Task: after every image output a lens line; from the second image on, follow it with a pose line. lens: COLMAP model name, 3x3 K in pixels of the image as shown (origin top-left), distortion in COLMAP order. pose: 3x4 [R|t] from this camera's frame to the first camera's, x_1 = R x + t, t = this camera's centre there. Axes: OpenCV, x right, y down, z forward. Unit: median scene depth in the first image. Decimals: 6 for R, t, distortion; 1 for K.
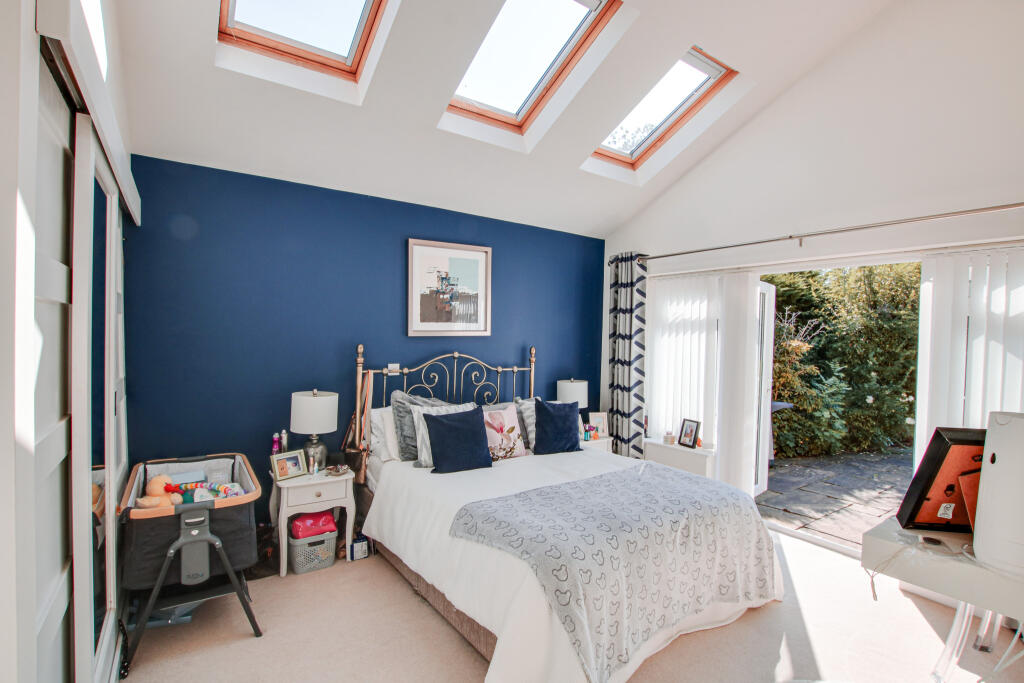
lens RADIAL K [[473.0, 0, 512.0], [0, 473.0, 341.5], [0, 0, 1]] dist [0.000504, 0.000109]
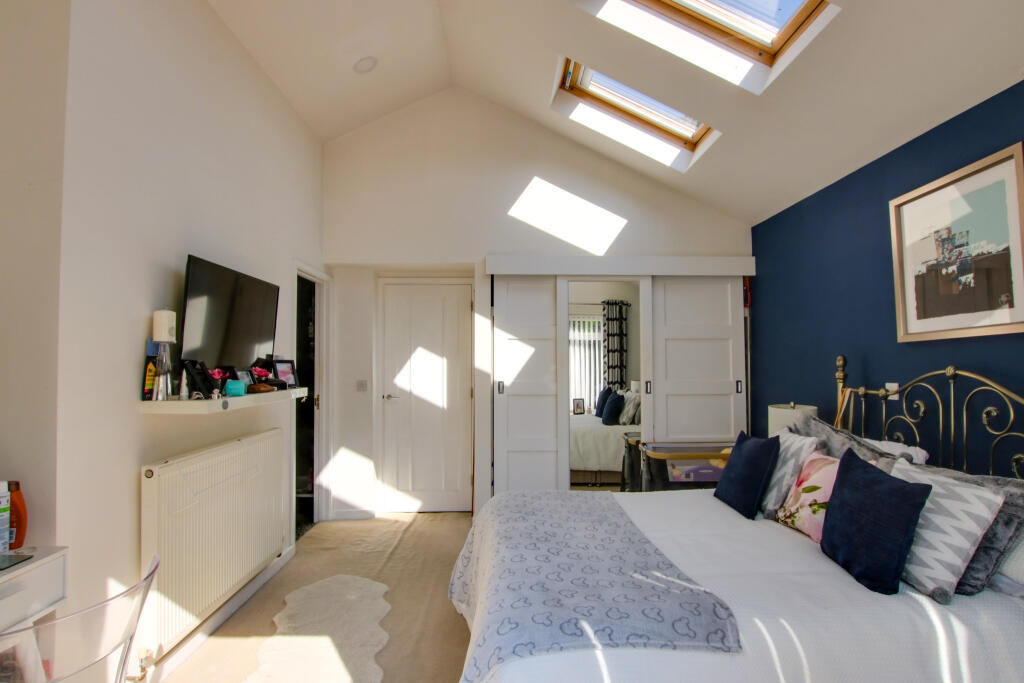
lens RADIAL K [[473.0, 0, 512.0], [0, 473.0, 341.5], [0, 0, 1]] dist [0.000504, 0.000109]
pose [[-0.481747, -0.053259, -0.874690, 0.626775], [-0.017084, 0.998533, -0.051390, 0.030823], [0.876144, -0.009814, -0.481950, 0.831924]]
